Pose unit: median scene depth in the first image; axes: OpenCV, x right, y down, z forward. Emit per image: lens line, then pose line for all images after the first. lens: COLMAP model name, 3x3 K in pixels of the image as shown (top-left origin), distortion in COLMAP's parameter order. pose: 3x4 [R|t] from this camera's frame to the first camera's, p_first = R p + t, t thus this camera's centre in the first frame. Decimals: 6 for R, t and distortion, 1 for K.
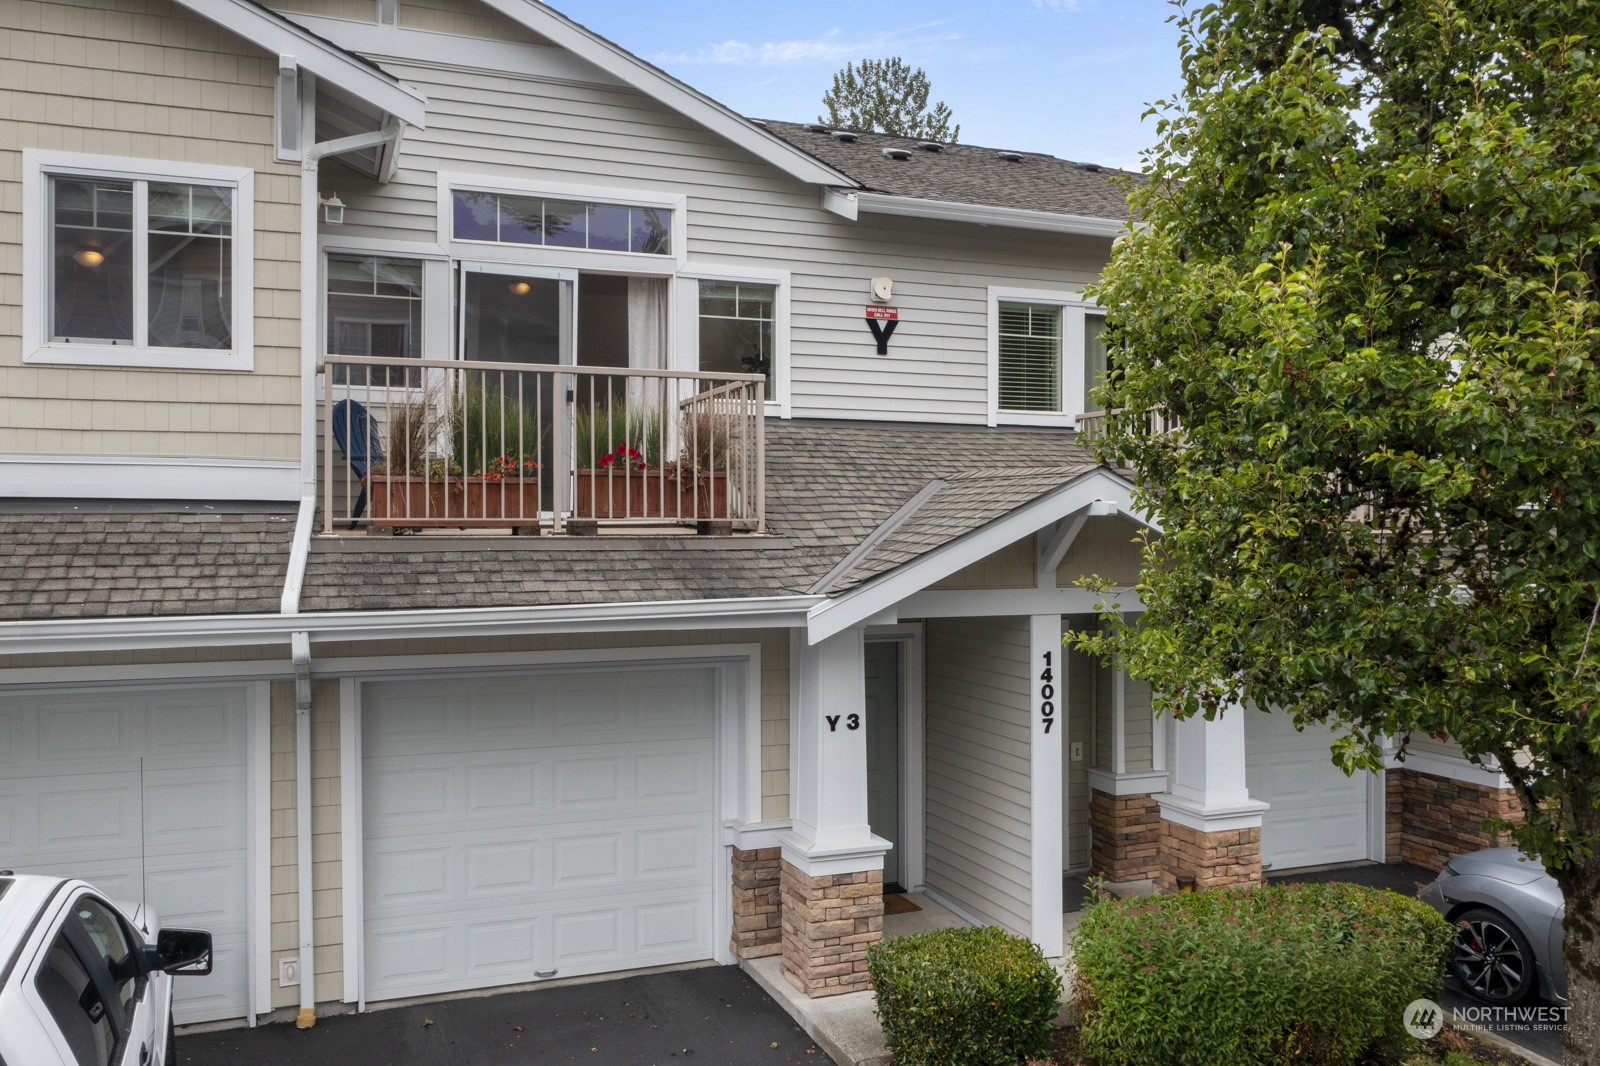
lens RADIAL K [[1287.5, 0, 800.0], [0, 1287.5, 533.0], [0, 0, 1]] dist [0.004321, -0.009038]
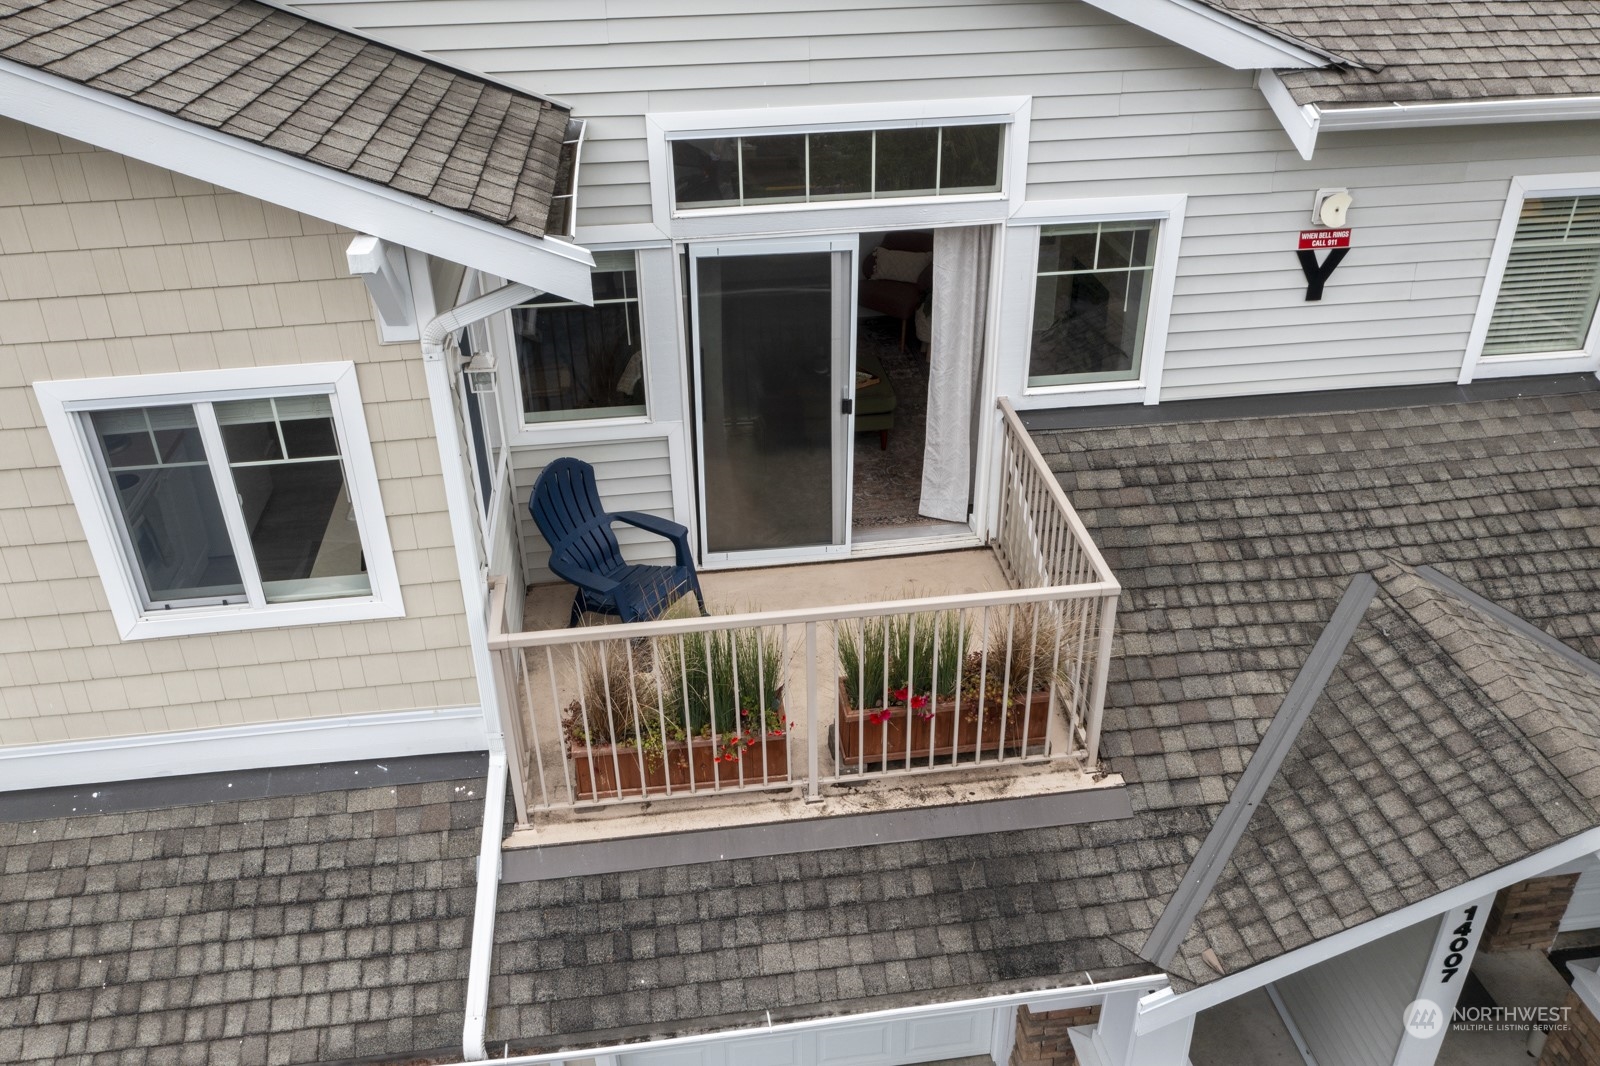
lens RADIAL K [[1280.6, 0, 800.0], [0, 1280.6, 533.0], [0, 0, 1]] dist [-0.056354, 0.097859]
pose [[0.969991, 0.113046, -0.215263, -0.043741], [0.013592, 0.858746, 0.512222, -0.430875], [0.242761, -0.499776, 0.831439, 0.380706]]
